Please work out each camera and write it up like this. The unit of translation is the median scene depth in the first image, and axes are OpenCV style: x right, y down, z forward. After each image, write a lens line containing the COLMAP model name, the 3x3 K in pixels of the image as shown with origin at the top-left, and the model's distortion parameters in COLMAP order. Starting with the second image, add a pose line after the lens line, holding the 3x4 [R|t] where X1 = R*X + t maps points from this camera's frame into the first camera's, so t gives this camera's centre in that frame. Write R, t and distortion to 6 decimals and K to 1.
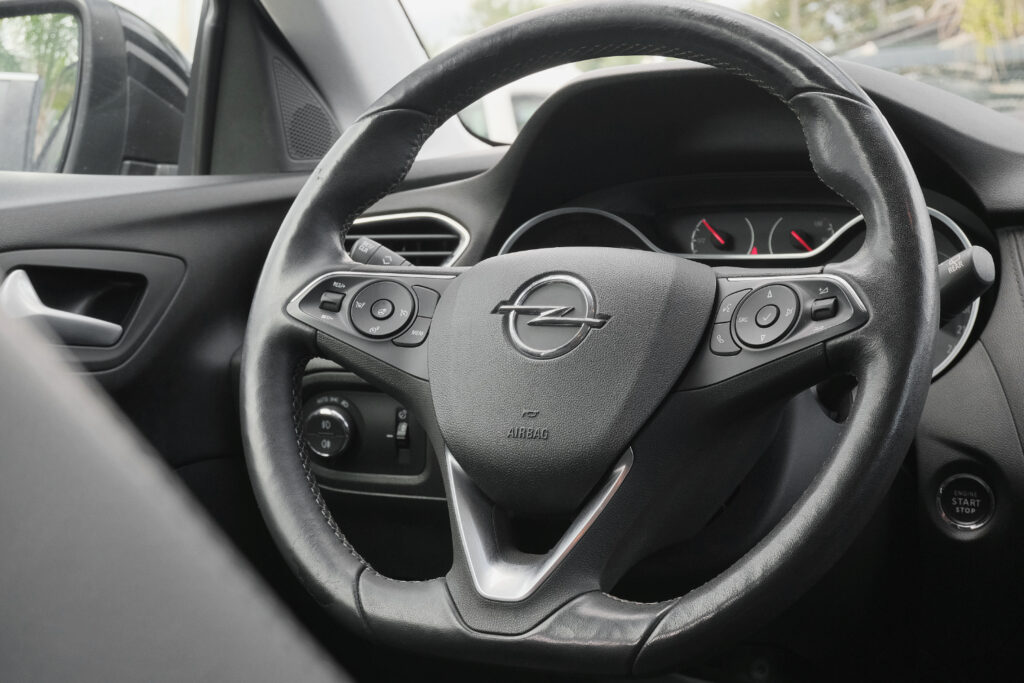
lens RADIAL K [[1692.8, 0, 512.0], [0, 1692.8, 341.5], [0, 0, 1]] dist [-0.017185, -0.069417]
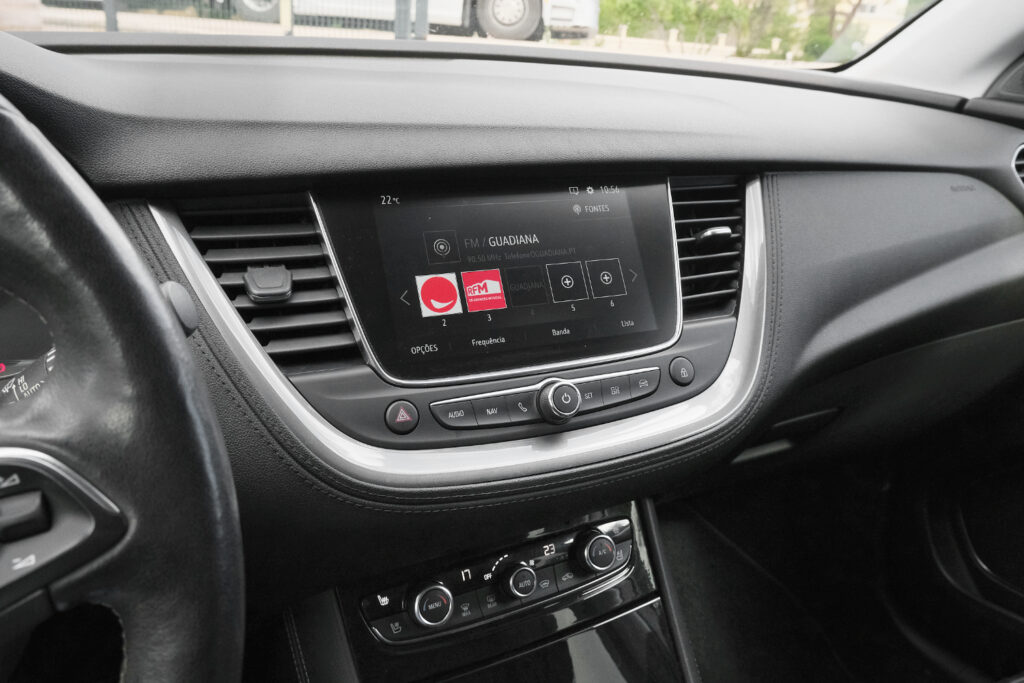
lens RADIAL K [[778.6, 0, 512.0], [0, 778.6, 341.5], [0, 0, 1]] dist [-0.009303, 0.000438]
pose [[0.572844, -0.261376, 0.776873, 0.089795], [0.022338, 0.952421, 0.303967, -0.134348], [-0.819360, -0.156772, 0.551427, 0.691500]]
